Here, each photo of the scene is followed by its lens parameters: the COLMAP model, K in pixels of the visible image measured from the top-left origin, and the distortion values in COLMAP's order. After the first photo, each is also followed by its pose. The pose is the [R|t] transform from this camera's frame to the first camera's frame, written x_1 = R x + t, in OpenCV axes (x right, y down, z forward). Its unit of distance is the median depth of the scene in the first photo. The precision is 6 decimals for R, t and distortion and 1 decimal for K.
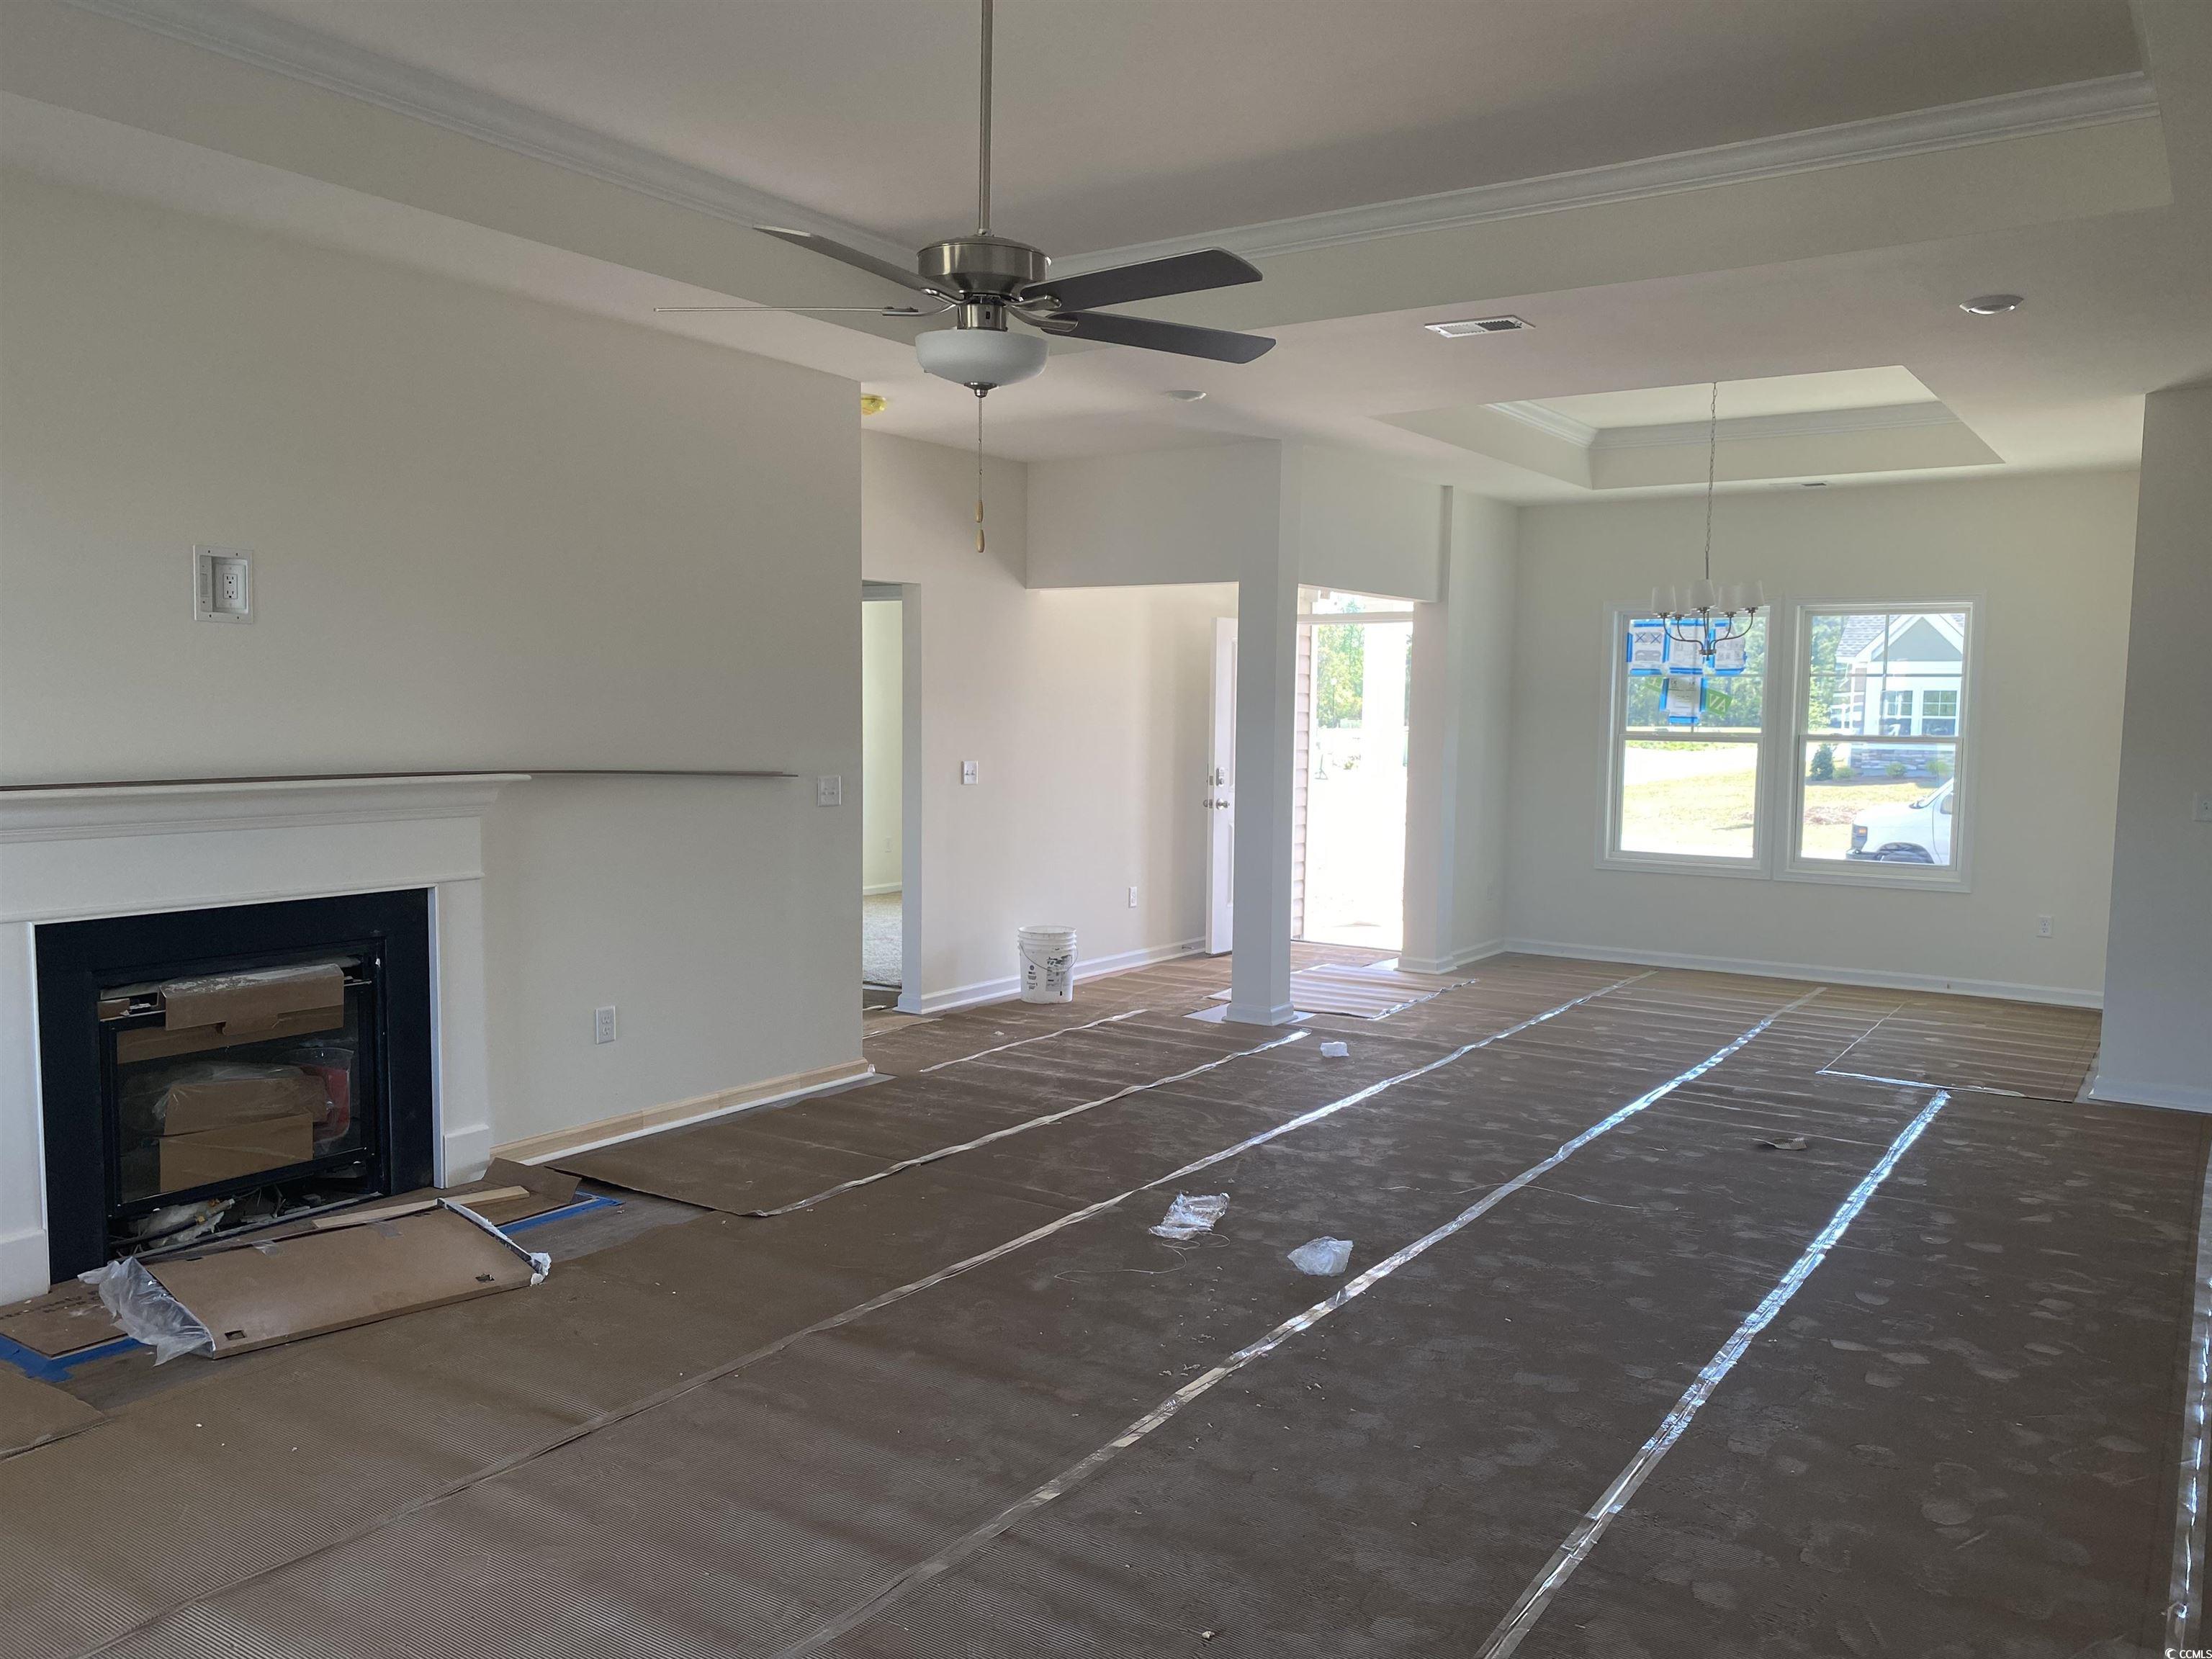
lens RADIAL K [[1702.0, 0, 1089.1], [0, 1702.0, 836.7], [0, 0, 1]] dist [0.014873, 0.009463]
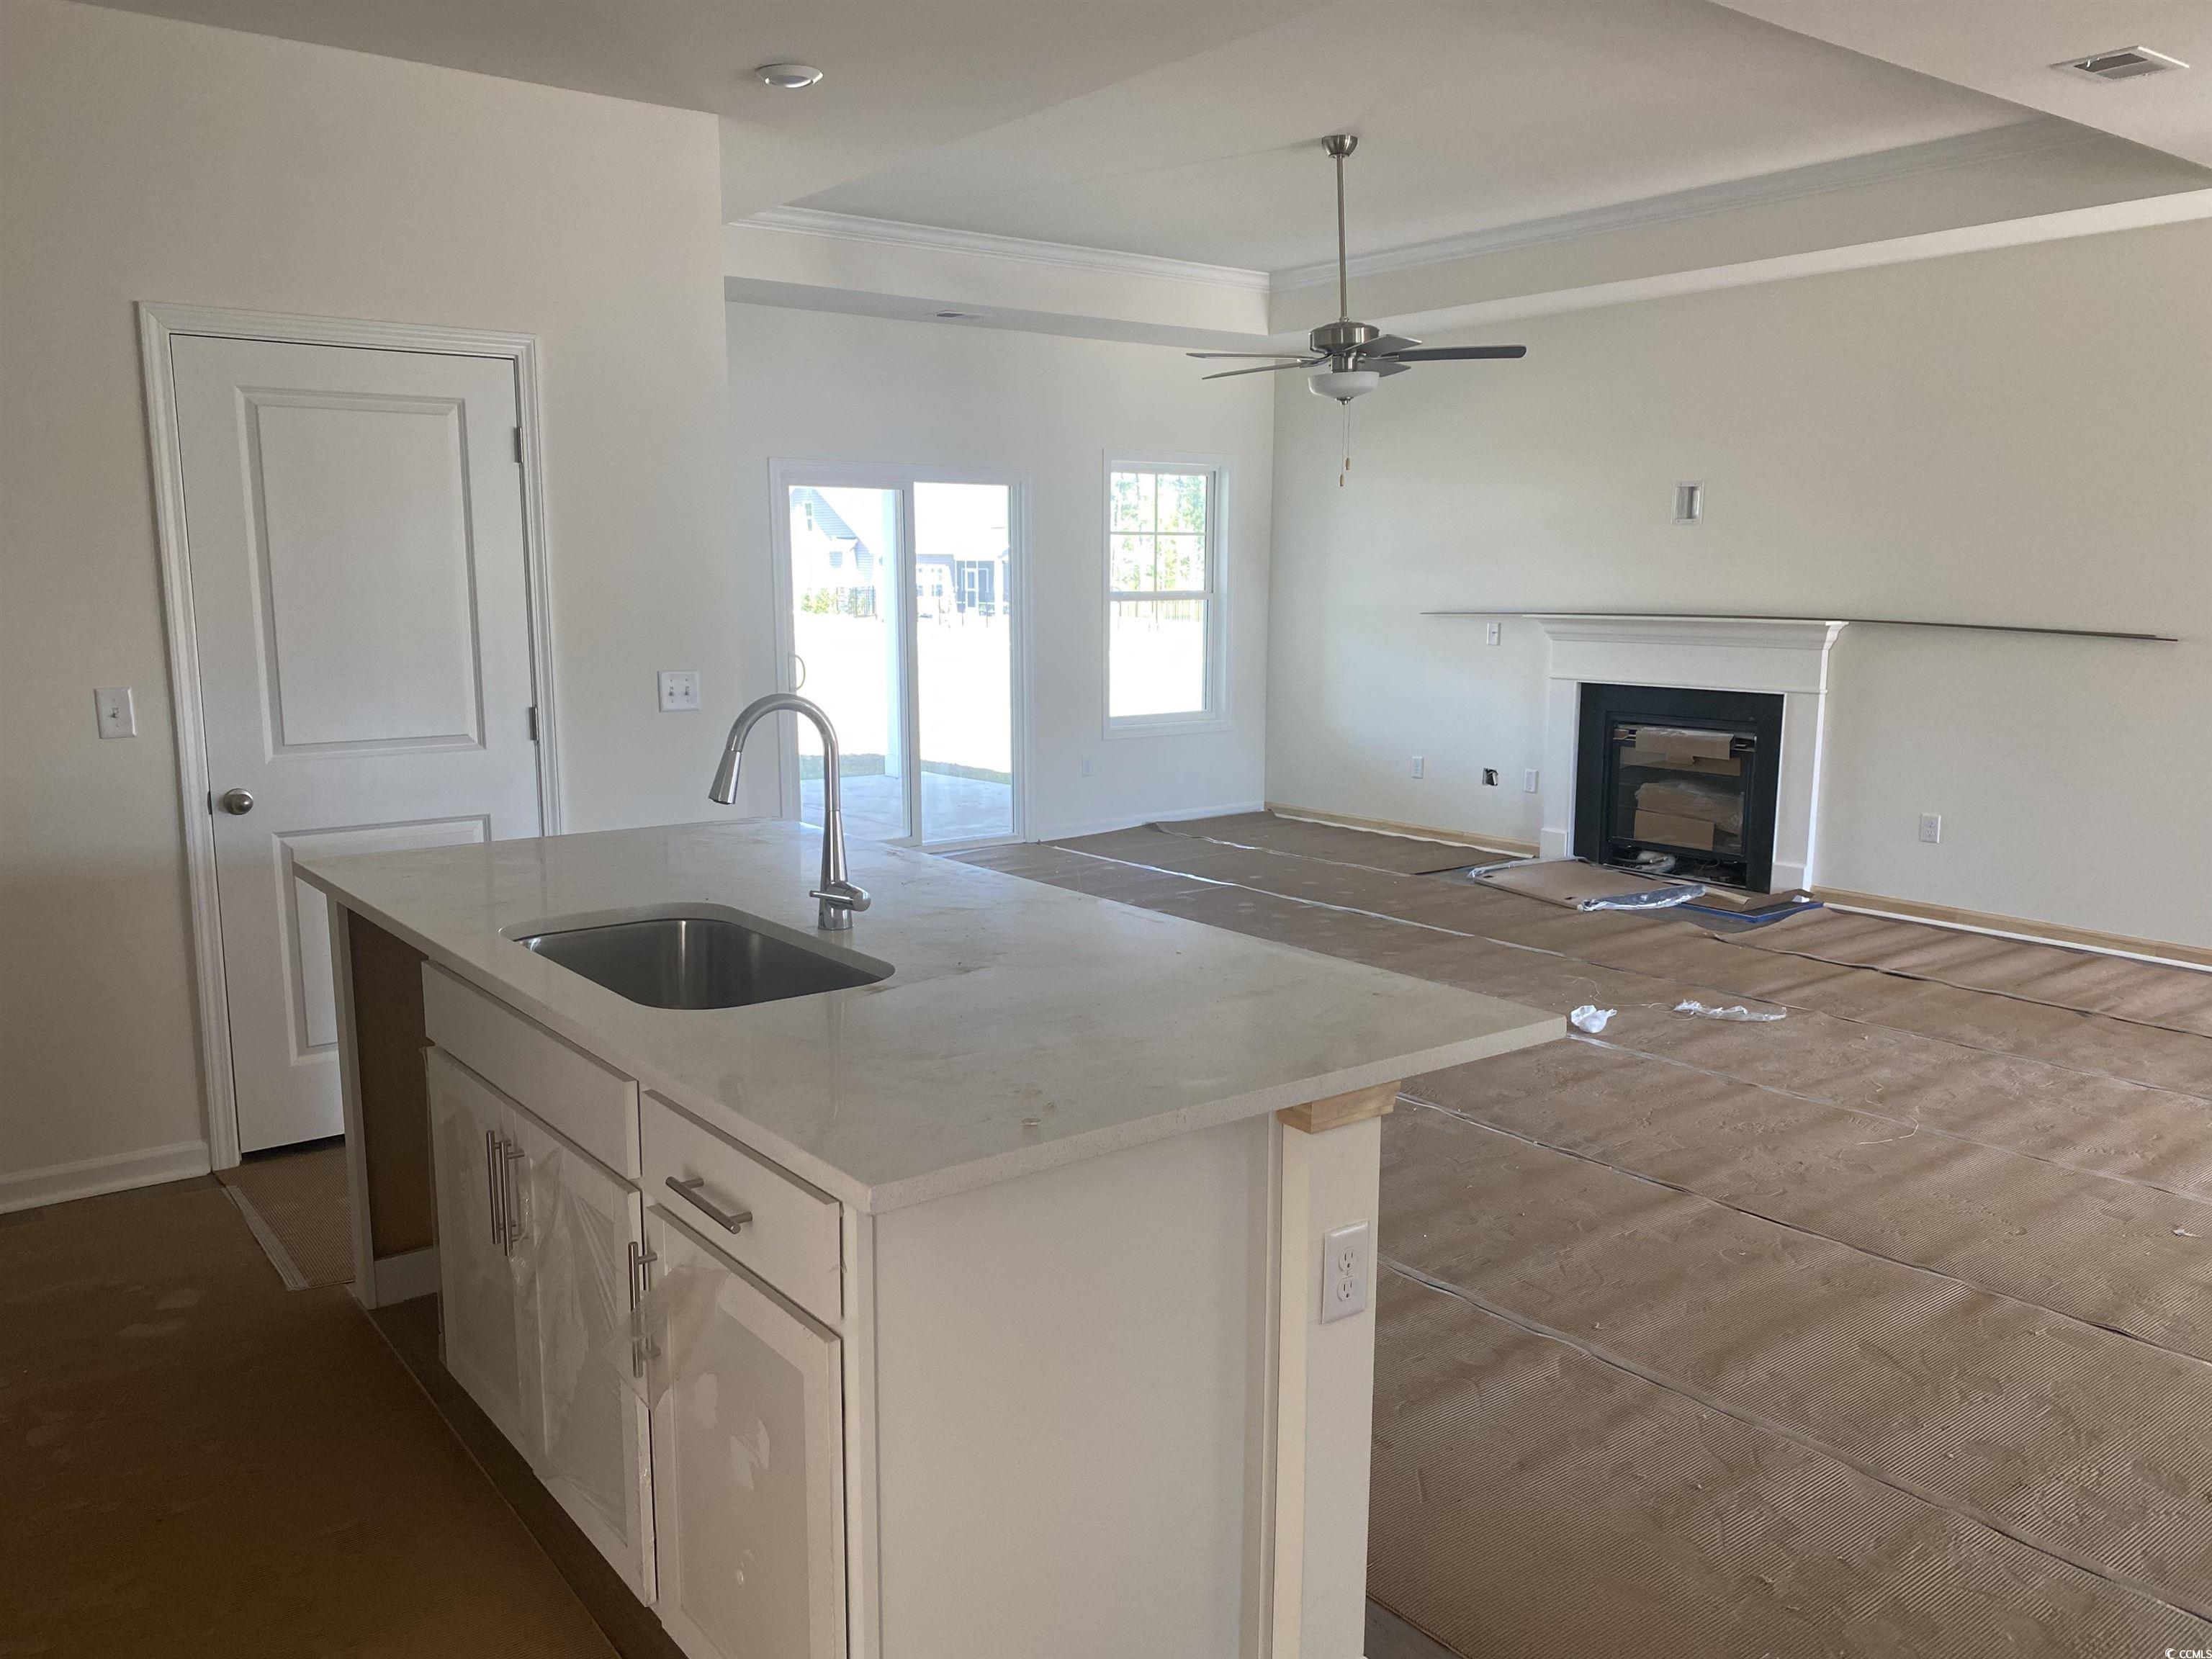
lens RADIAL K [[1682.2, 0, 1109.1], [0, 1682.2, 856.3], [0, 0, 1]] dist [0.091157, -0.133955]
pose [[-0.303227, 0.143463, -0.942057, 1.320370], [-0.083582, 0.980788, 0.176265, -0.048215], [0.949246, 0.132188, -0.285410, 0.956256]]
